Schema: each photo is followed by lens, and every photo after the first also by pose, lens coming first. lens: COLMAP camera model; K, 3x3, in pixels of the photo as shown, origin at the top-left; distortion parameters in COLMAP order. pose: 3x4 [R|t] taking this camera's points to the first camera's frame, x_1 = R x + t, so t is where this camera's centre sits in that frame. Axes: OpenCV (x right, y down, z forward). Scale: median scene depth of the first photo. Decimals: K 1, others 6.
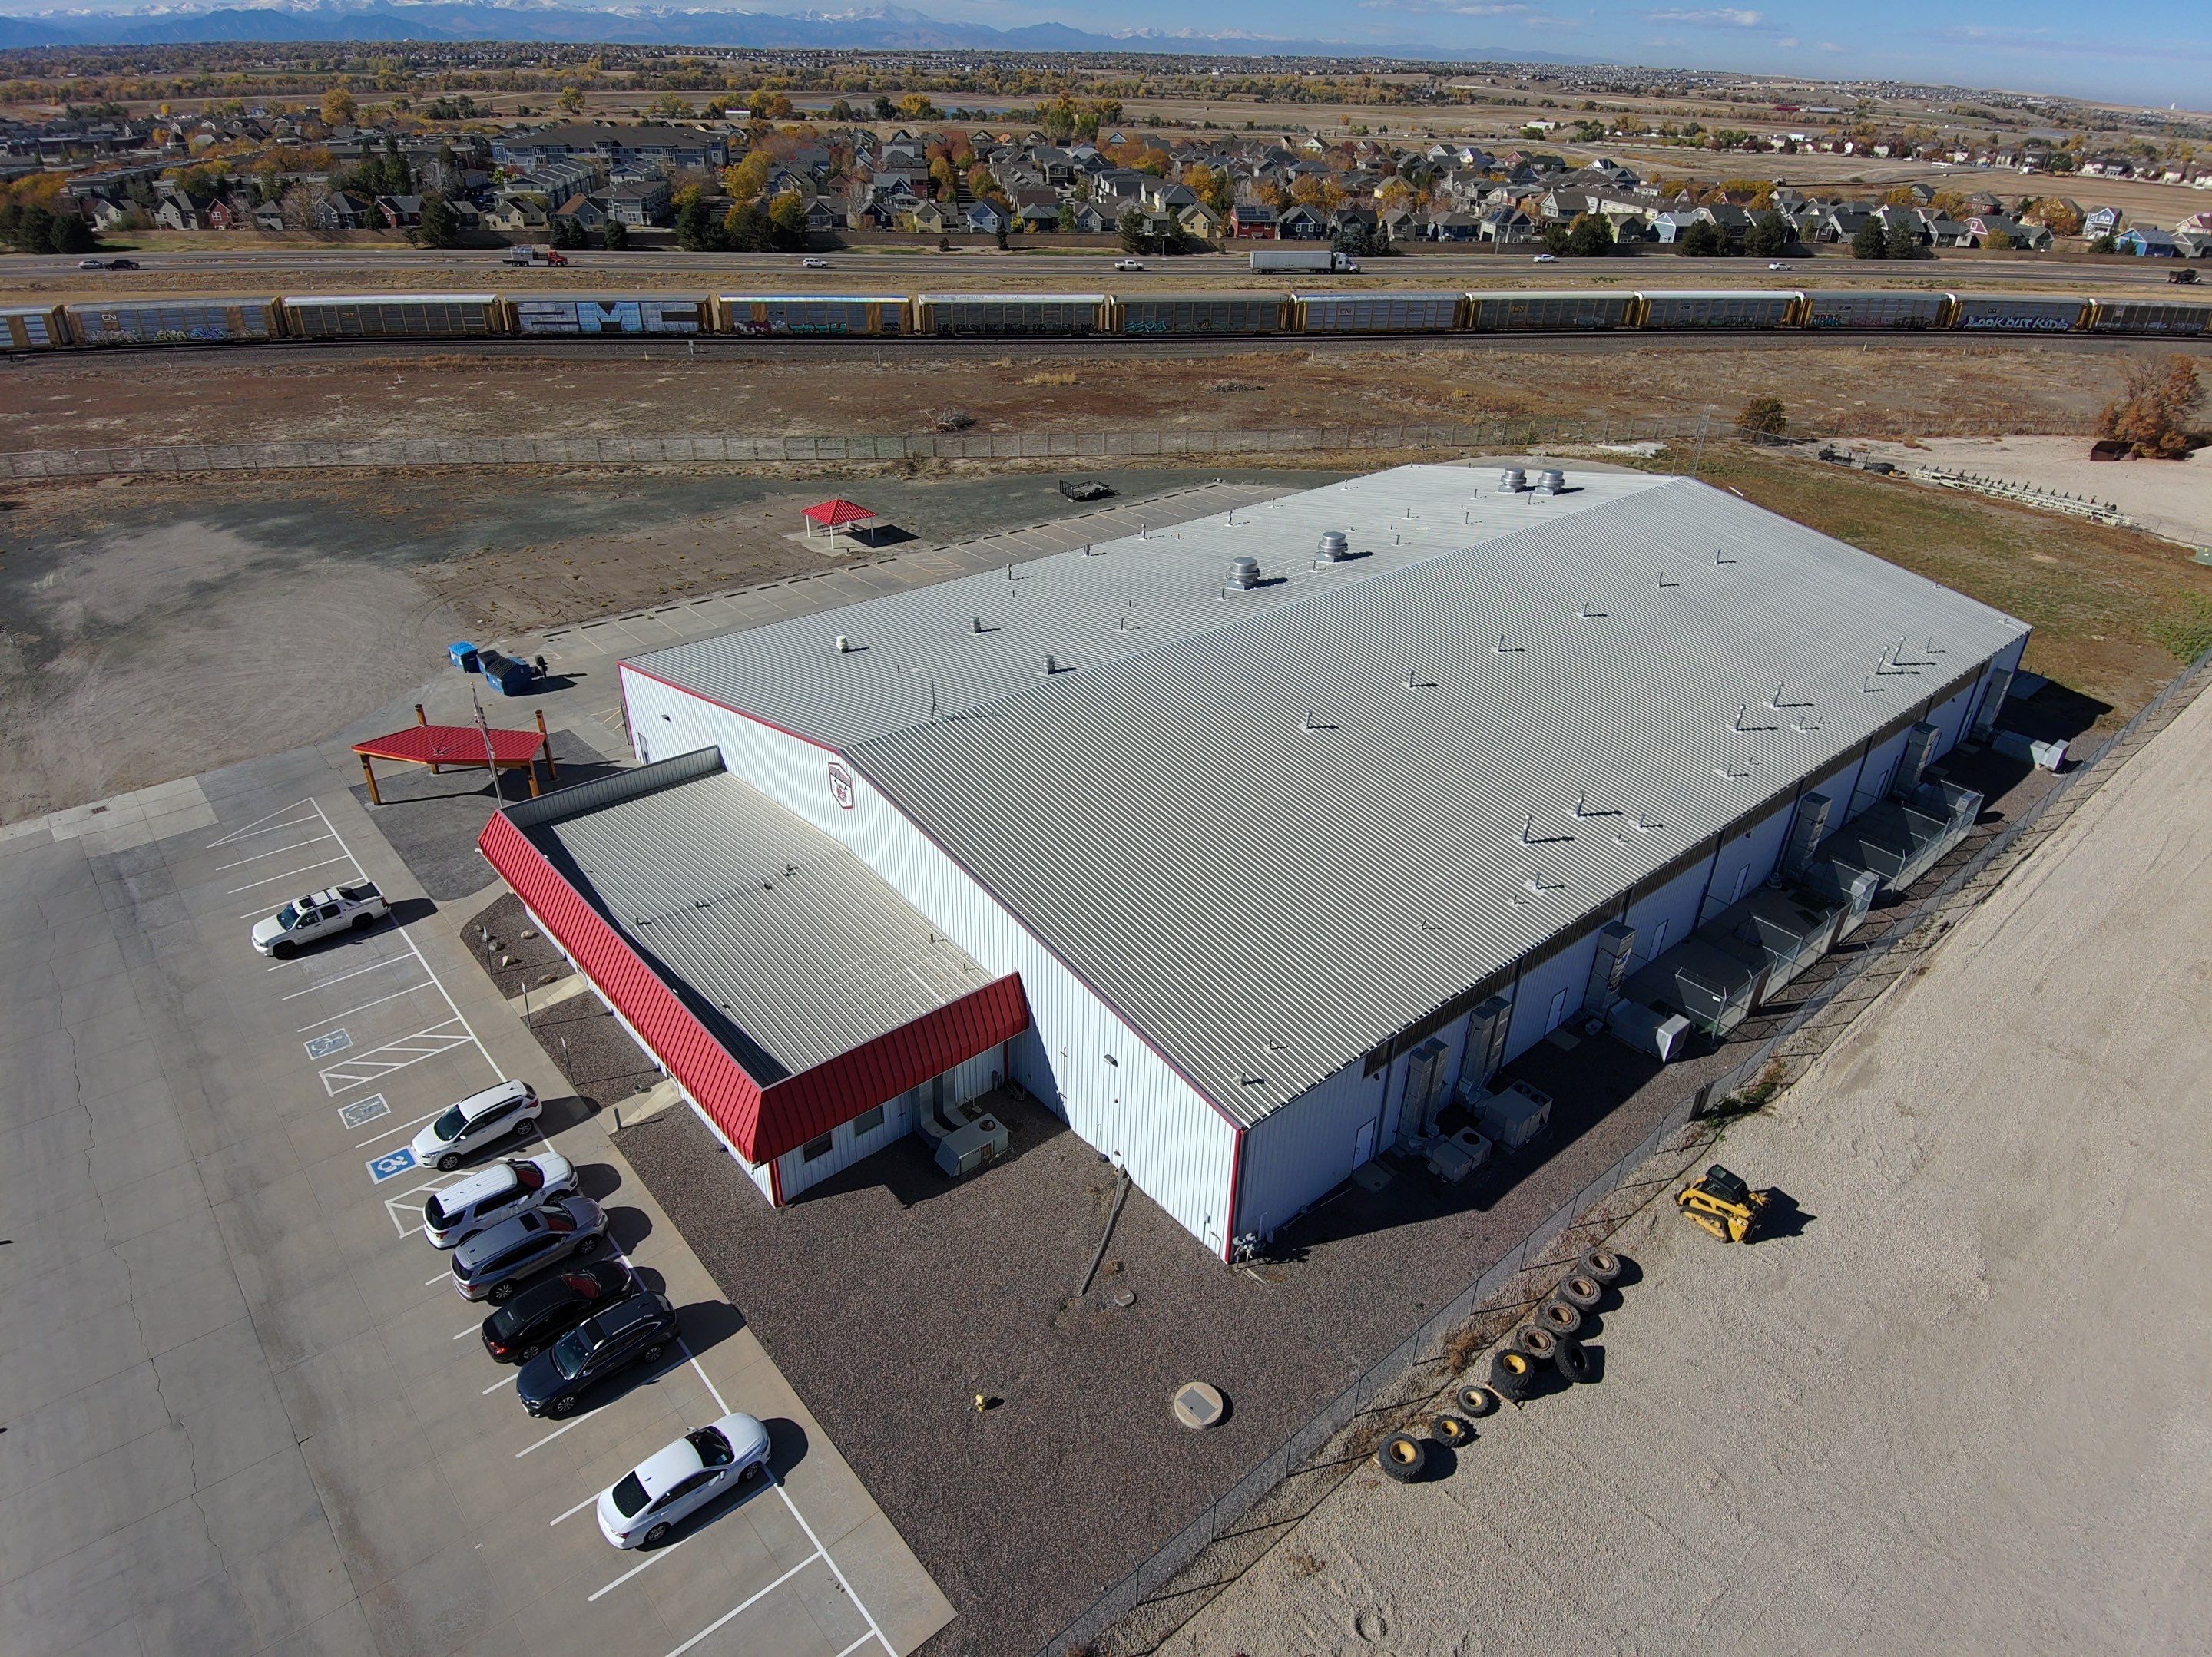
lens RADIAL K [[1292.8, 0, 1105.4], [0, 1292.8, 835.0], [0, 0, 1]] dist [0.084337, -0.115845]
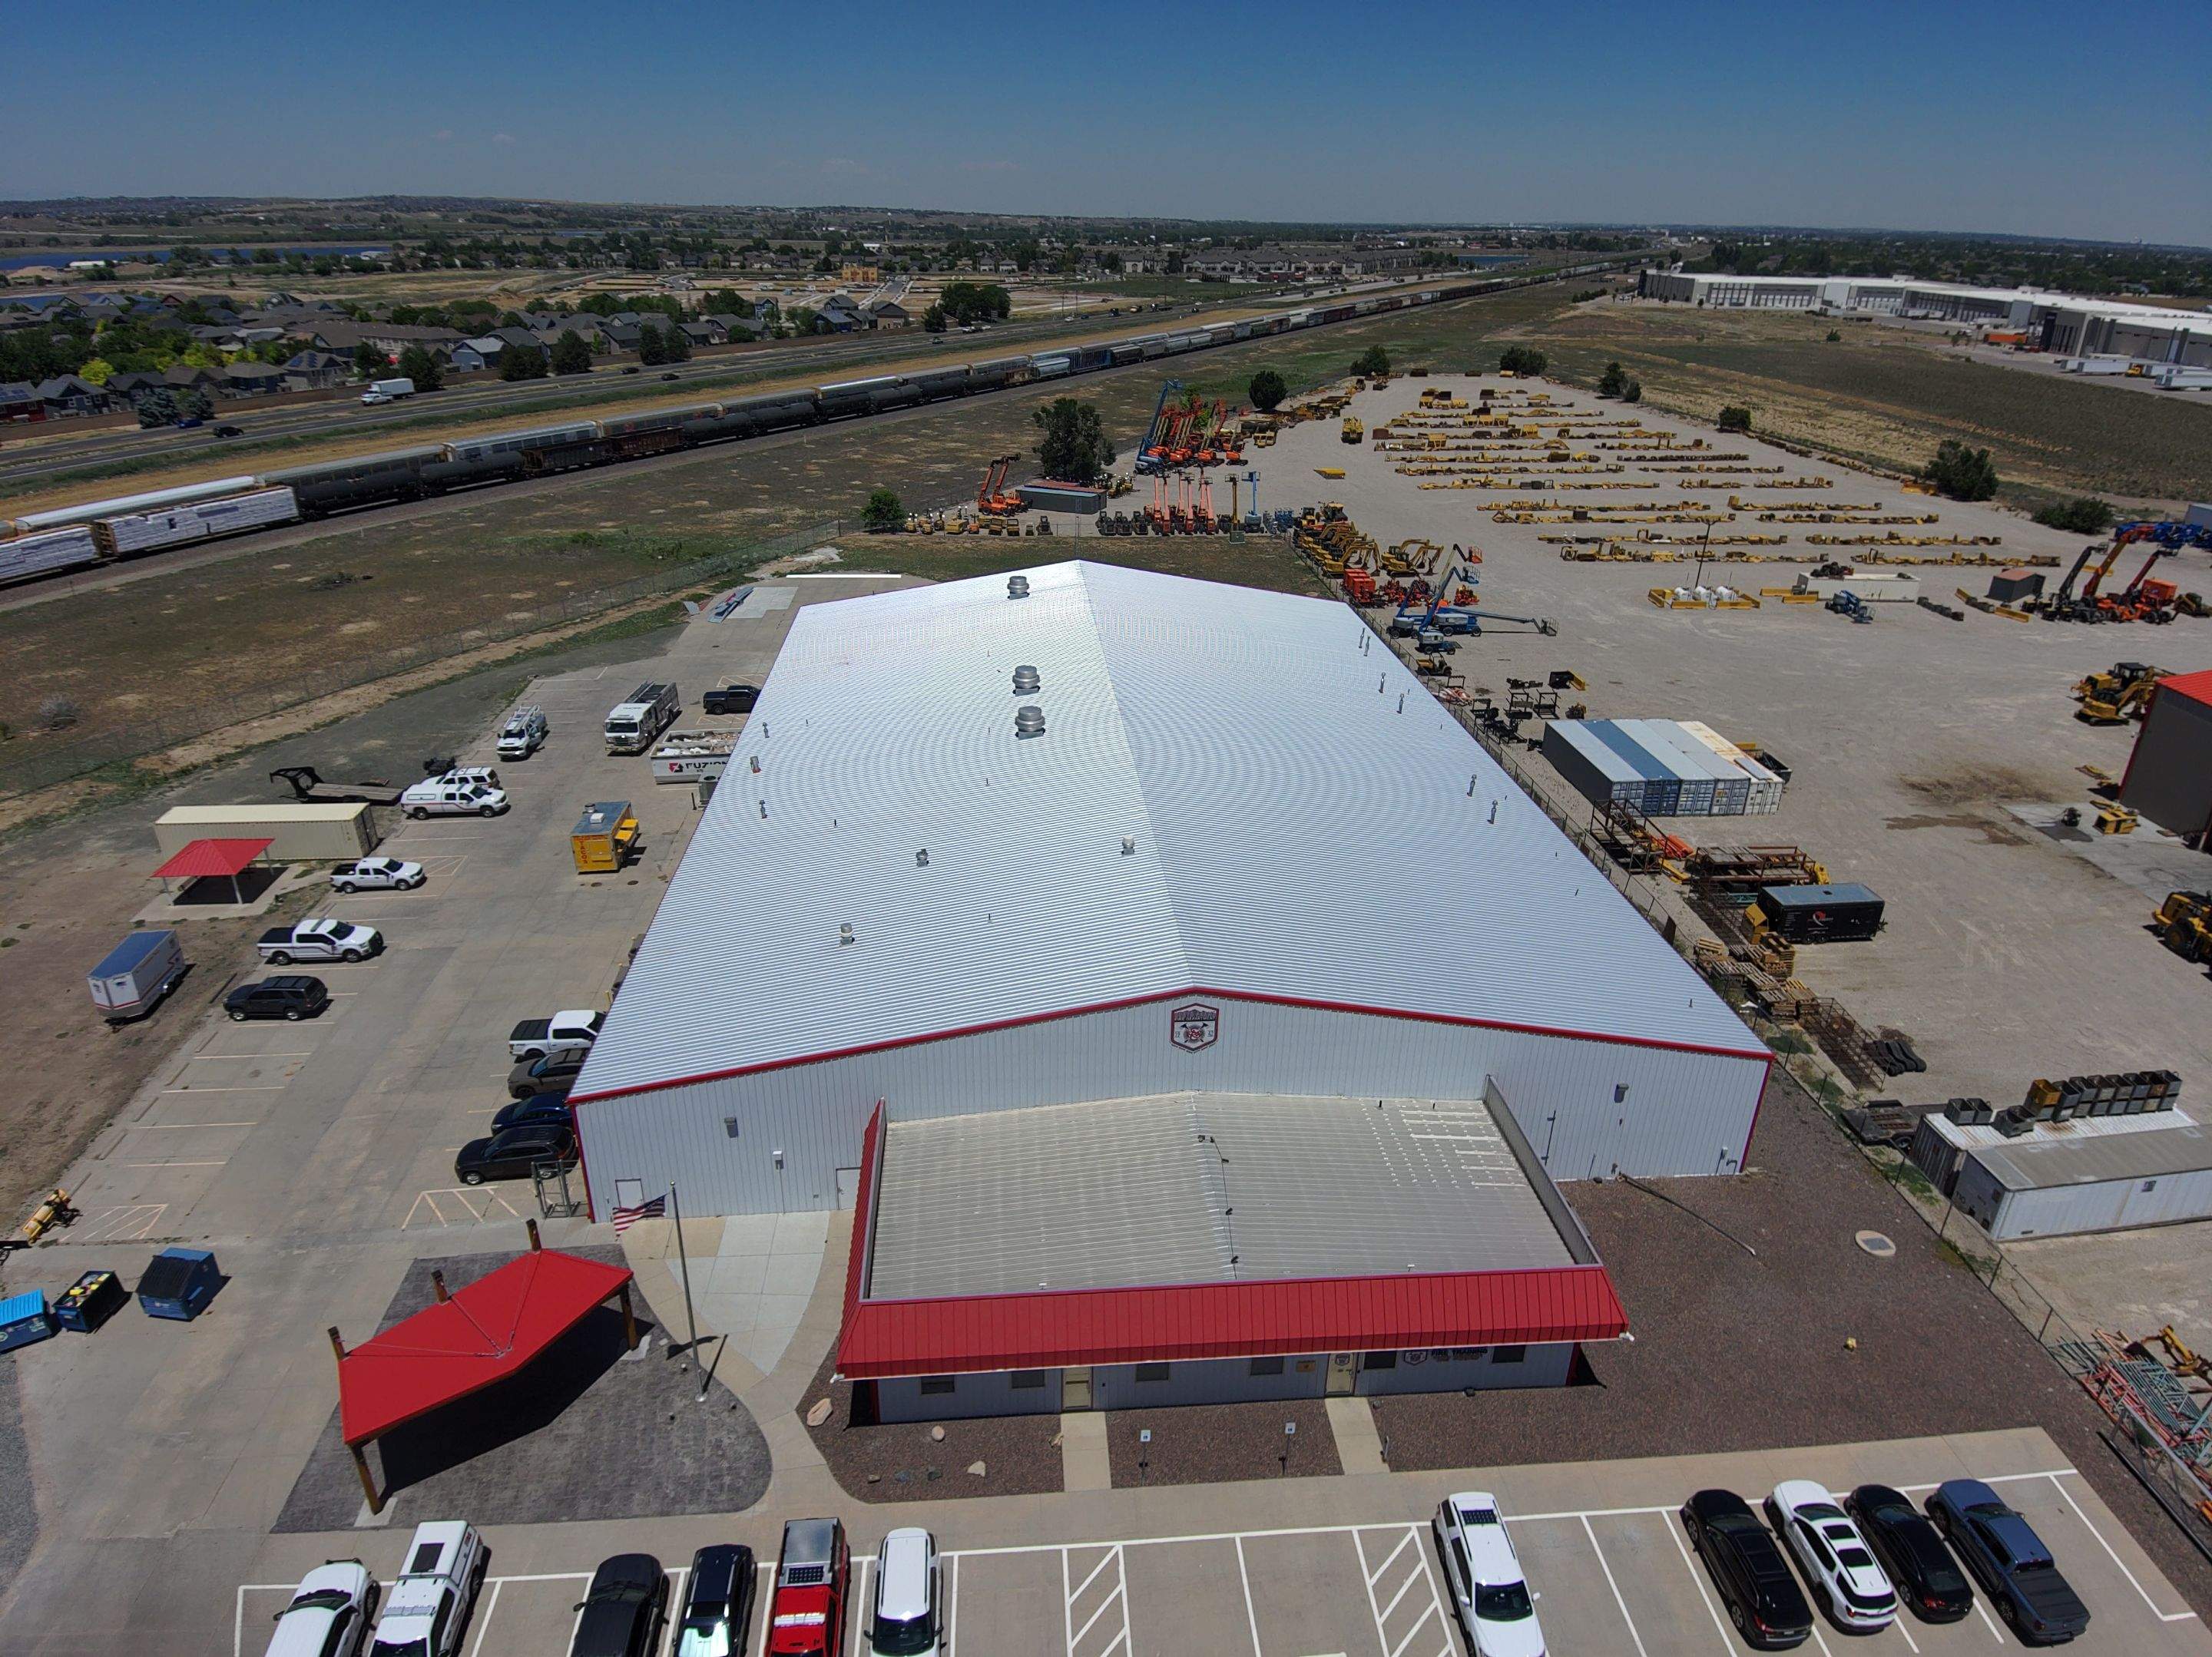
lens RADIAL K [[1292.8, 0, 1105.4], [0, 1292.8, 835.0], [0, 0, 1]] dist [0.084337, -0.115845]
pose [[0.586647, -0.356830, 0.726992, -0.396241], [0.406931, 0.906021, 0.116331, -0.135226], [-0.700181, 0.227590, 0.676720, 0.181634]]
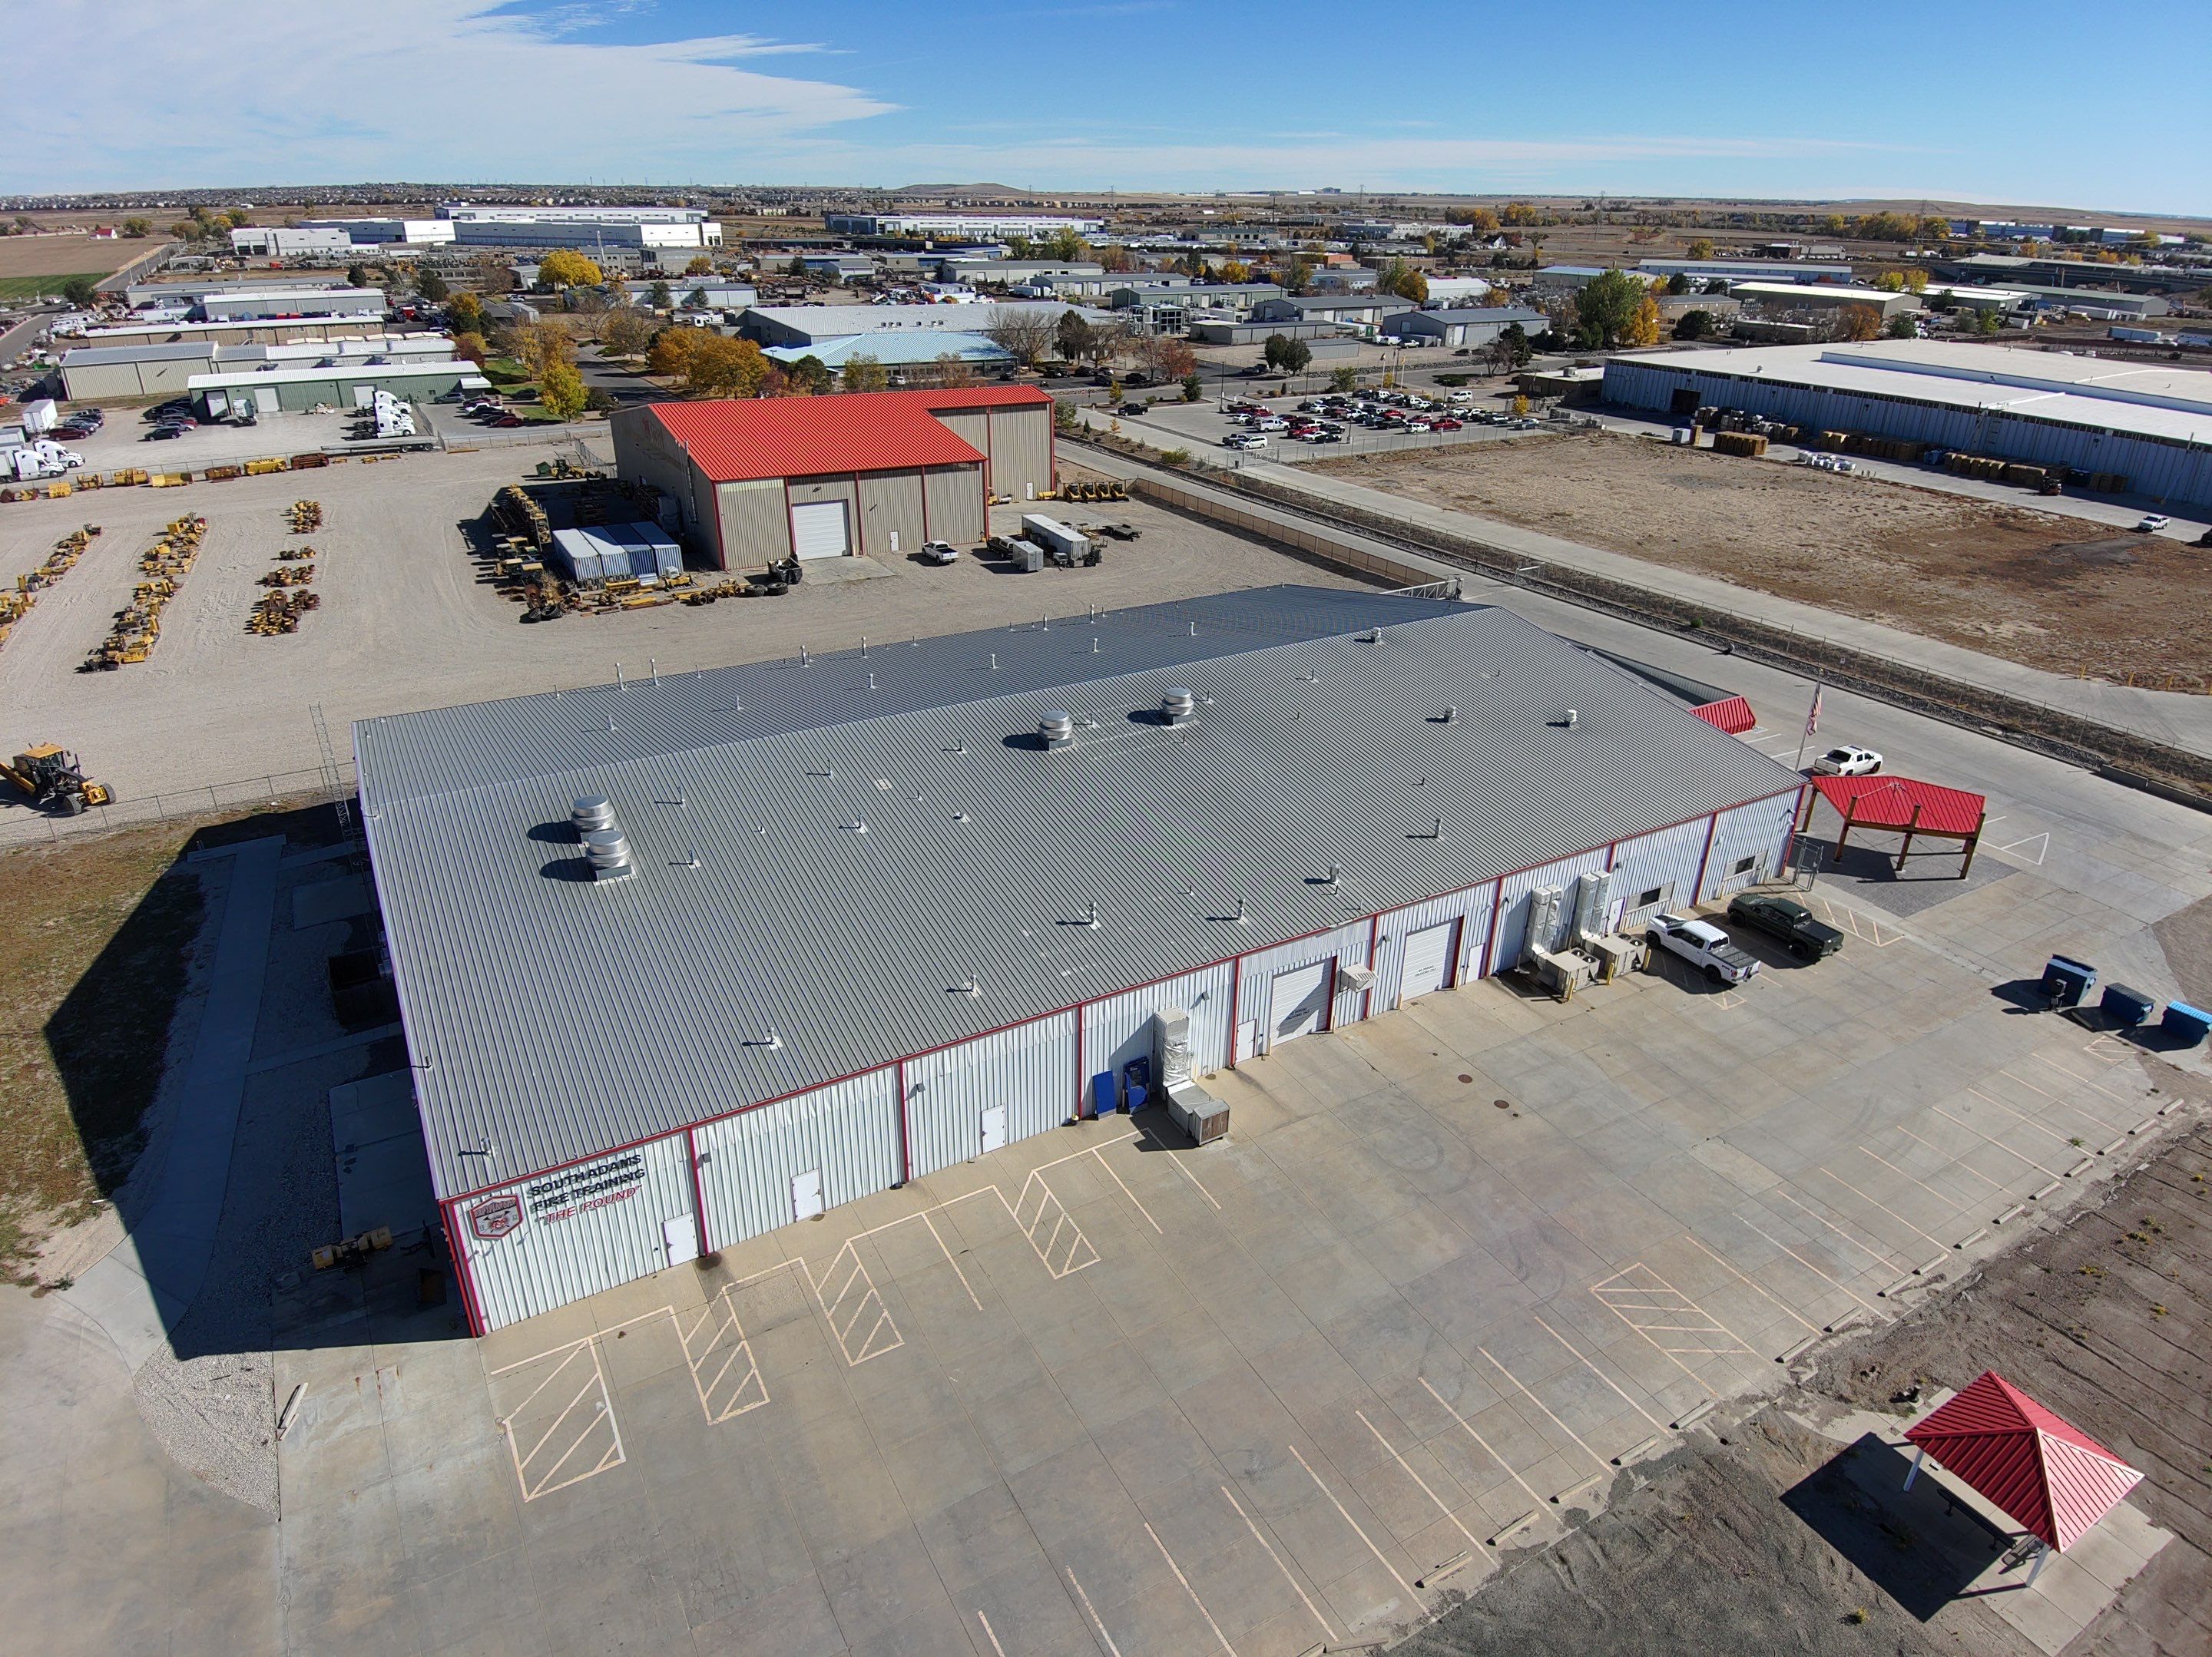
lens RADIAL K [[1292.8, 0, 1105.4], [0, 1292.8, 835.0], [0, 0, 1]] dist [0.084337, -0.115845]
pose [[-0.982137, -0.109626, 0.152937, 0.002347], [0.066357, 0.558773, 0.826662, -0.593997], [-0.176081, 0.822043, -0.541517, 1.011189]]
